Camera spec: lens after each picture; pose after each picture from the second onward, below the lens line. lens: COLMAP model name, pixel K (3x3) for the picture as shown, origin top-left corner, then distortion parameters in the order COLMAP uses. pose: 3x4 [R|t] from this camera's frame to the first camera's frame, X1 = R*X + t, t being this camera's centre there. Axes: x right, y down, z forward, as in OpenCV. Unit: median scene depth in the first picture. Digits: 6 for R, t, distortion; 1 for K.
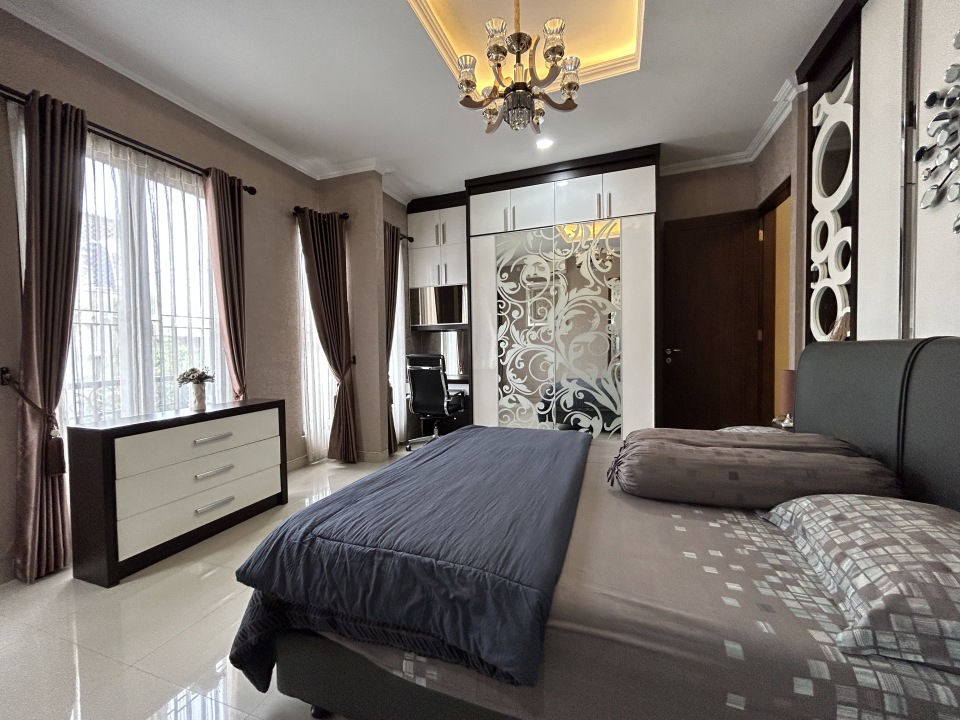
lens RADIAL K [[391.6, 0, 479.9], [0, 391.6, 360.7], [0, 0, 1]] dist [0.004033, 0.000103]
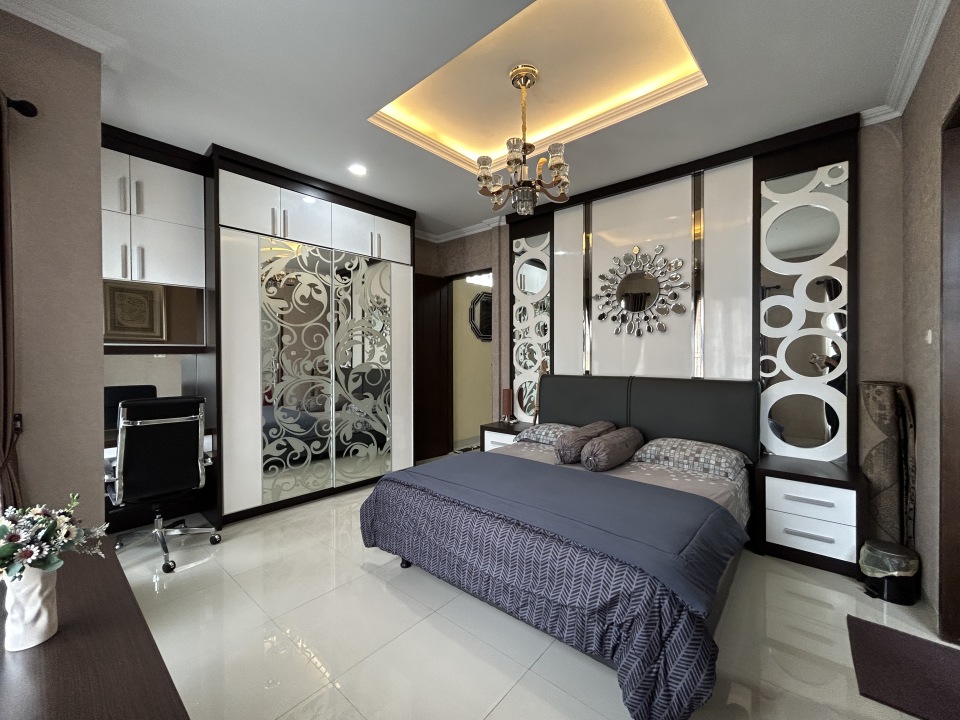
lens RADIAL K [[391.6, 0, 483.3], [0, 391.6, 358.6], [0, 0, 1]] dist [0.004033, 0.000103]
pose [[0.355254, 0.005862, 0.934751, -0.545691], [0.029211, 0.999422, -0.017369, -0.053899], [-0.934313, 0.033476, 0.354878, 0.331994]]
